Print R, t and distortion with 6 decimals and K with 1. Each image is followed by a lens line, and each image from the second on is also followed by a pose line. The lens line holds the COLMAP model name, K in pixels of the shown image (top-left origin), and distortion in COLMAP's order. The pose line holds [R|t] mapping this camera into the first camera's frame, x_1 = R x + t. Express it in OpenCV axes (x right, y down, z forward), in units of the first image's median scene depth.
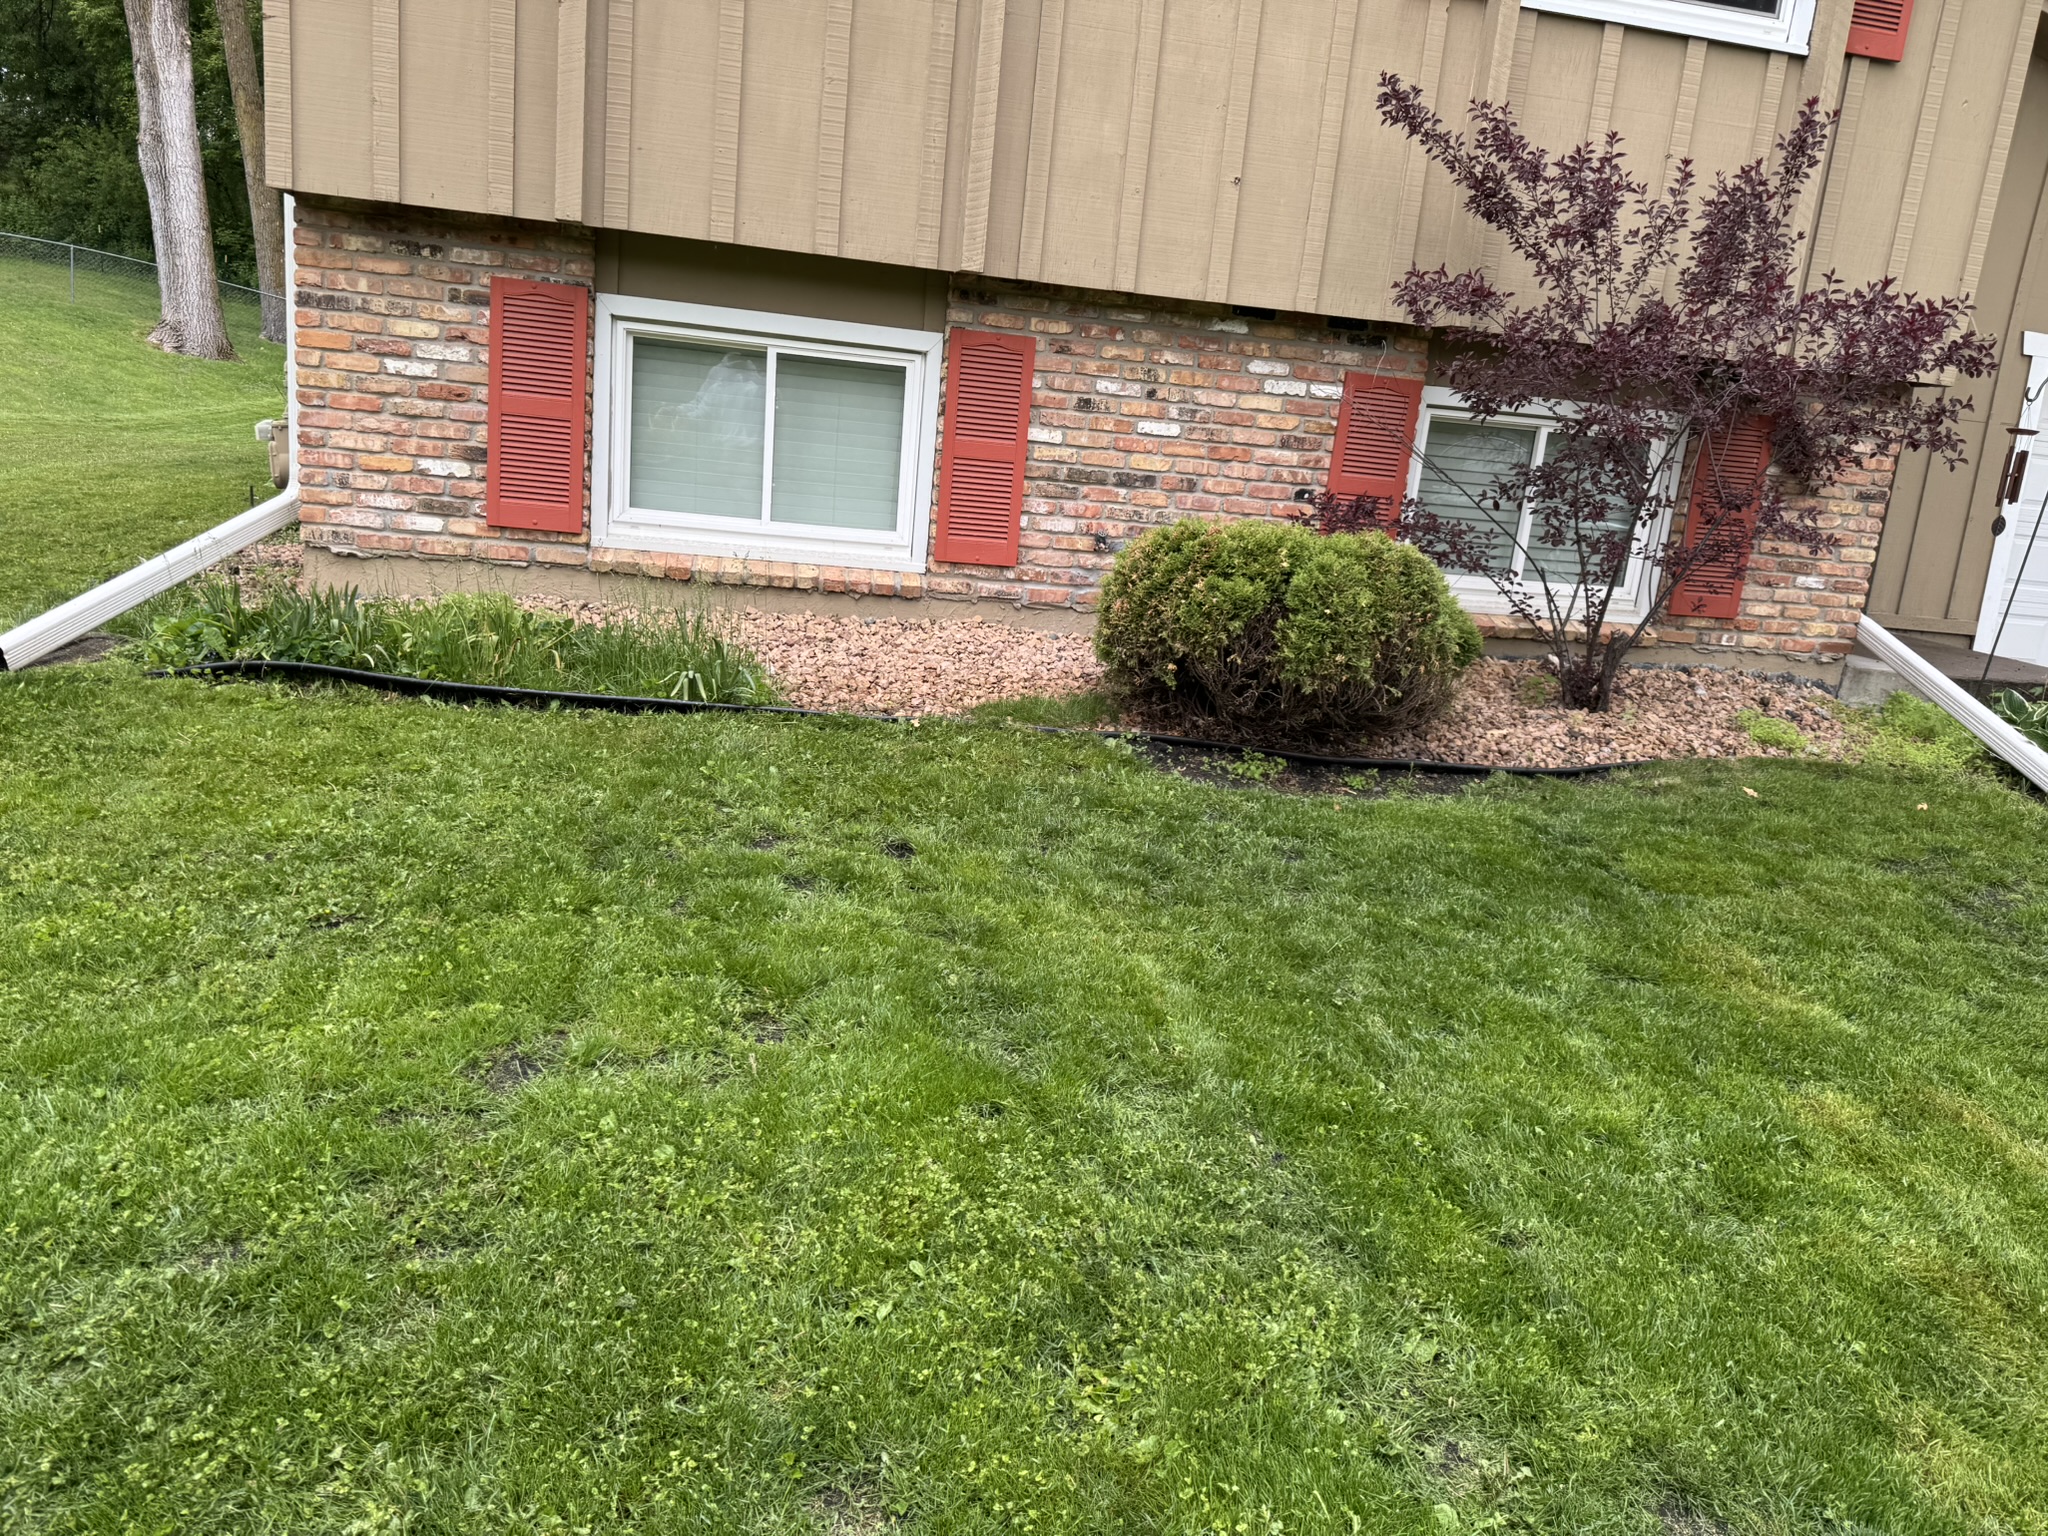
lens RADIAL K [[1489.6, 0, 1024.5], [0, 1489.6, 753.2], [0, 0, 1]] dist [0.041104, -0.025465]
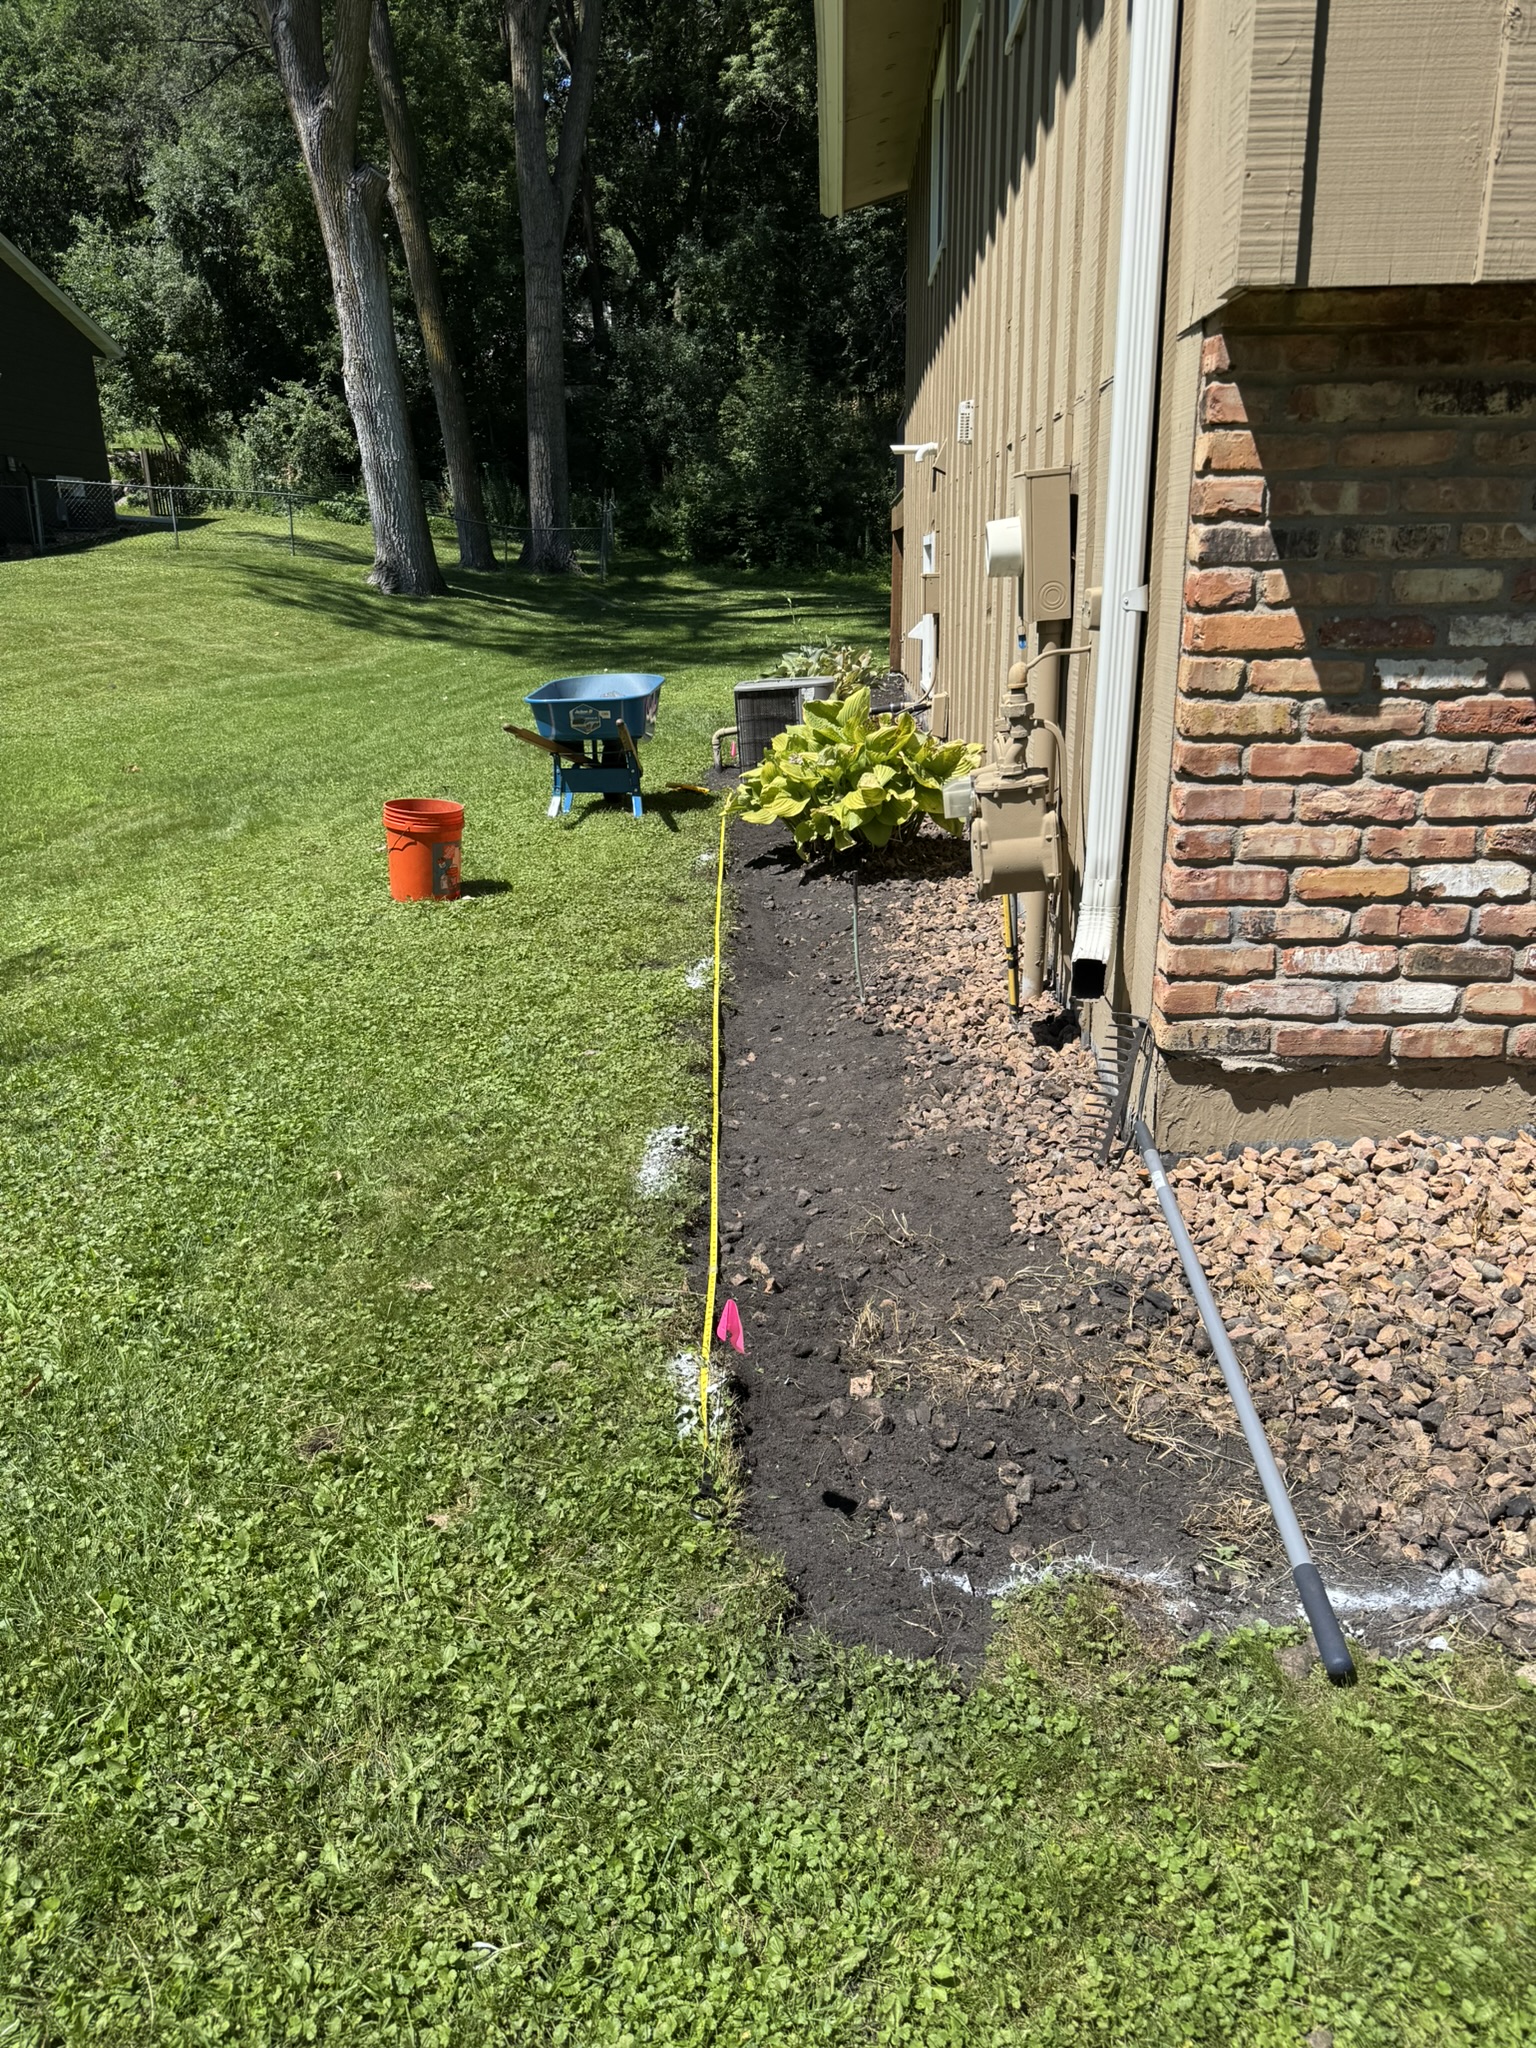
lens RADIAL K [[1489.6, 0, 775.2], [0, 1489.6, 1026.8], [0, 0, 1]] dist [0.041104, -0.025465]
pose [[0.970505, -0.037555, -0.238139, -0.490306], [0.054898, 0.996267, 0.066616, -0.189311], [0.234748, -0.077724, 0.968944, 0.503106]]
